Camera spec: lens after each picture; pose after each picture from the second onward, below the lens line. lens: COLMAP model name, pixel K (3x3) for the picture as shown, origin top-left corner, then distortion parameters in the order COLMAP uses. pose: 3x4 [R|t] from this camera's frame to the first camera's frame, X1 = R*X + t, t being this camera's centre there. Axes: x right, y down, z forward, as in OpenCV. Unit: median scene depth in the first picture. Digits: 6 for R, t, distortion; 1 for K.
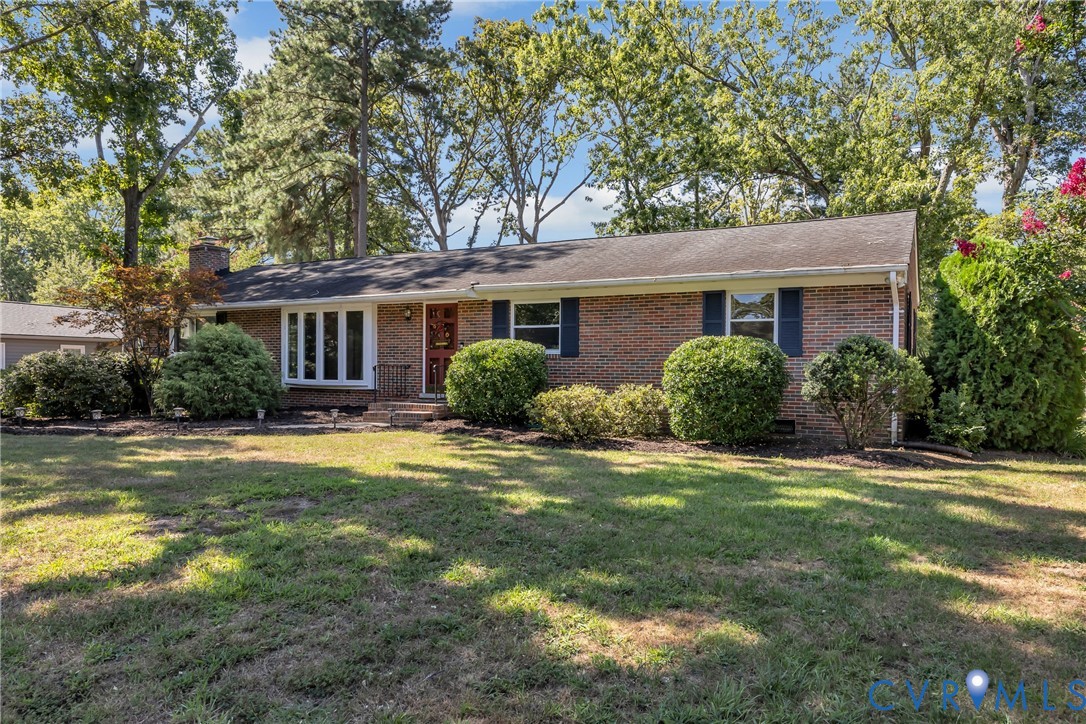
lens RADIAL K [[530.0, 0, 543.0], [0, 530.0, 362.0], [0, 0, 1]] dist [-0.004218, -0.000544]
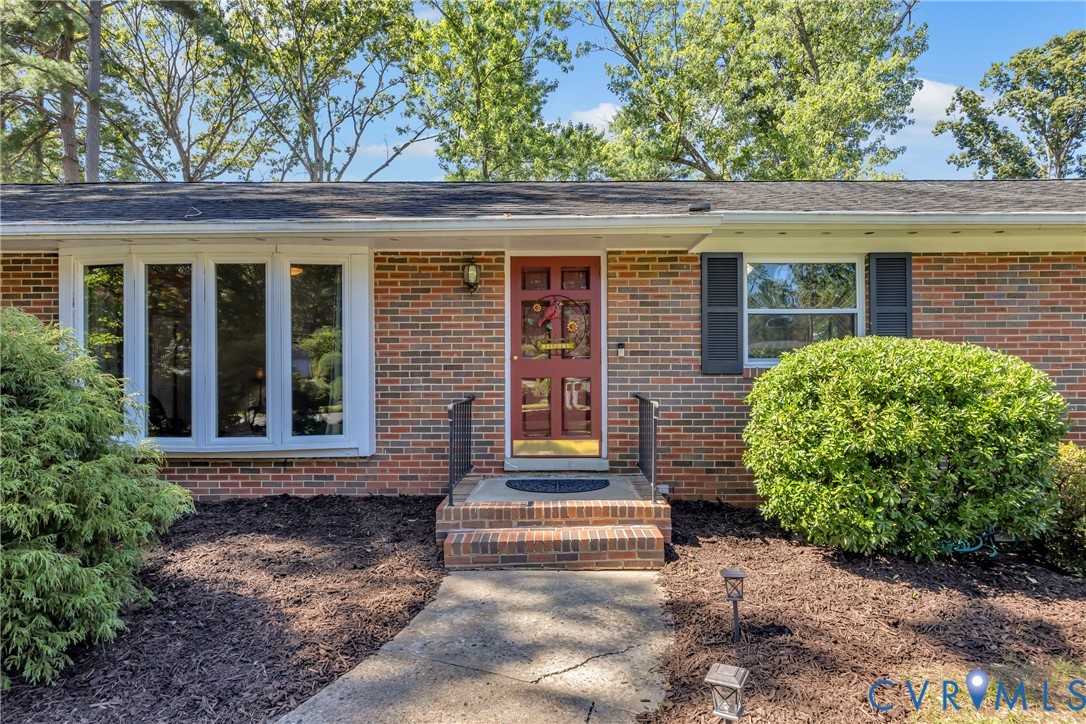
lens RADIAL K [[530.0, 0, 543.0], [0, 530.0, 362.0], [0, 0, 1]] dist [-0.004218, -0.000544]
pose [[0.914455, -0.008870, 0.404590, -0.367041], [0.009497, 0.999955, 0.000457, -0.020394], [-0.404575, 0.003425, 0.914498, 0.571291]]
